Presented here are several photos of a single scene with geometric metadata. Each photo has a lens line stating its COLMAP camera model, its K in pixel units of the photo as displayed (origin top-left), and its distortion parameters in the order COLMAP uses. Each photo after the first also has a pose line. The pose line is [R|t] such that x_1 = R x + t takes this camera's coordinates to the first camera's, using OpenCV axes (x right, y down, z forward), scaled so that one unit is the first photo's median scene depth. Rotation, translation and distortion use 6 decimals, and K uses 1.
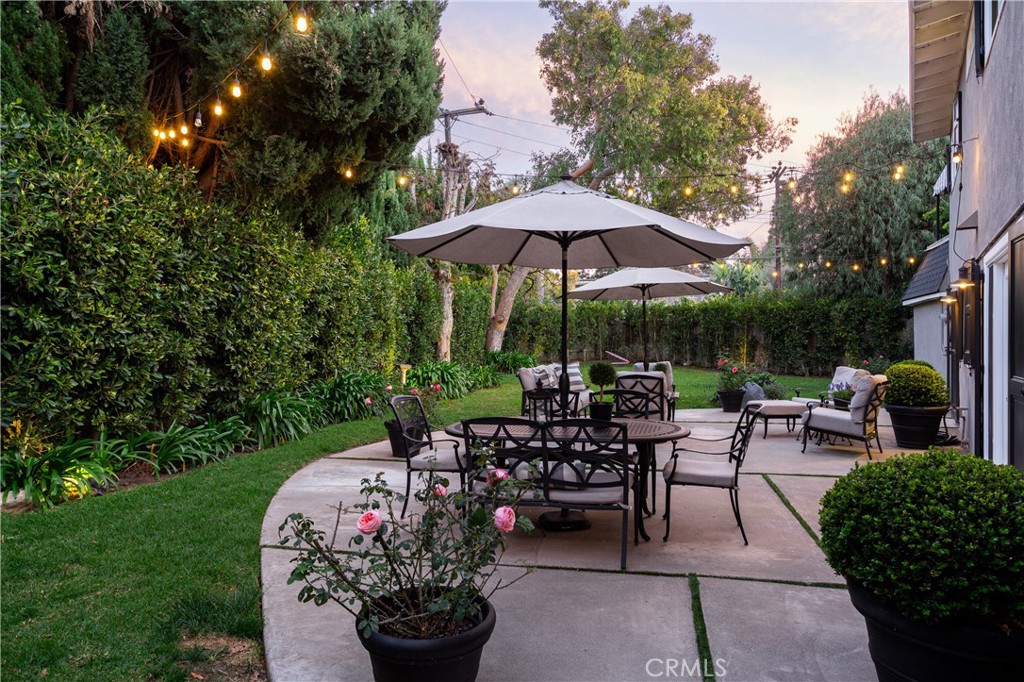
lens RADIAL K [[710.2, 0, 512.0], [0, 710.2, 341.0], [0, 0, 1]] dist [-0.024246, -0.000574]
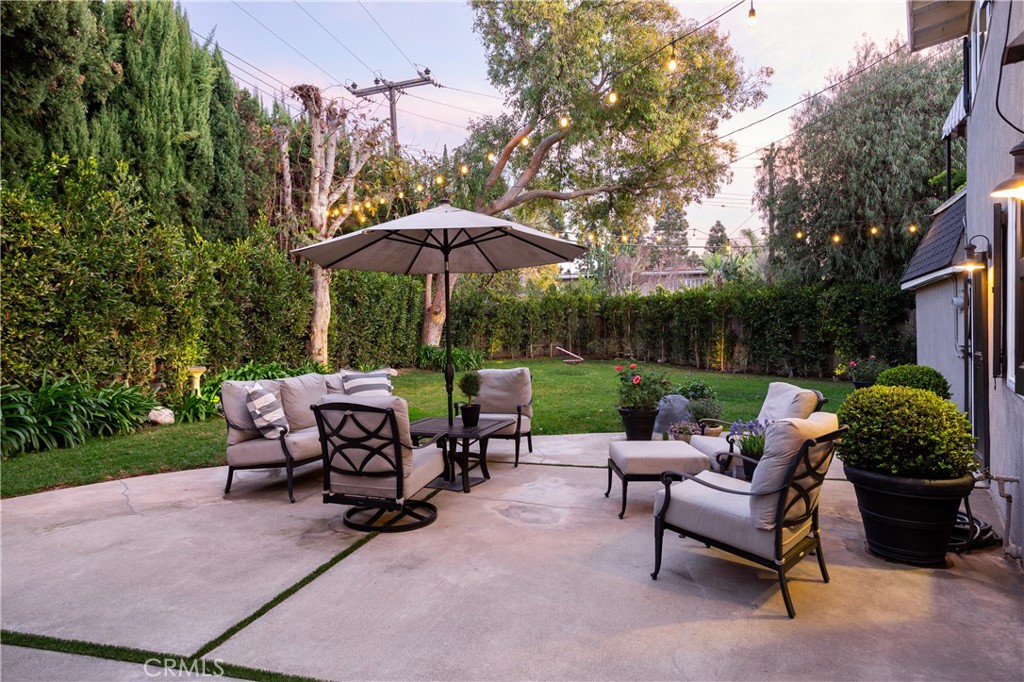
lens RADIAL K [[643.0, 0, 512.7], [0, 643.0, 328.2], [0, 0, 1]] dist [-0.056109, 0.035056]
pose [[0.998233, 0.002194, -0.059387, 0.139489], [-0.002755, 0.999952, -0.009359, -0.001115], [0.059363, 0.009506, 0.998191, 0.232863]]
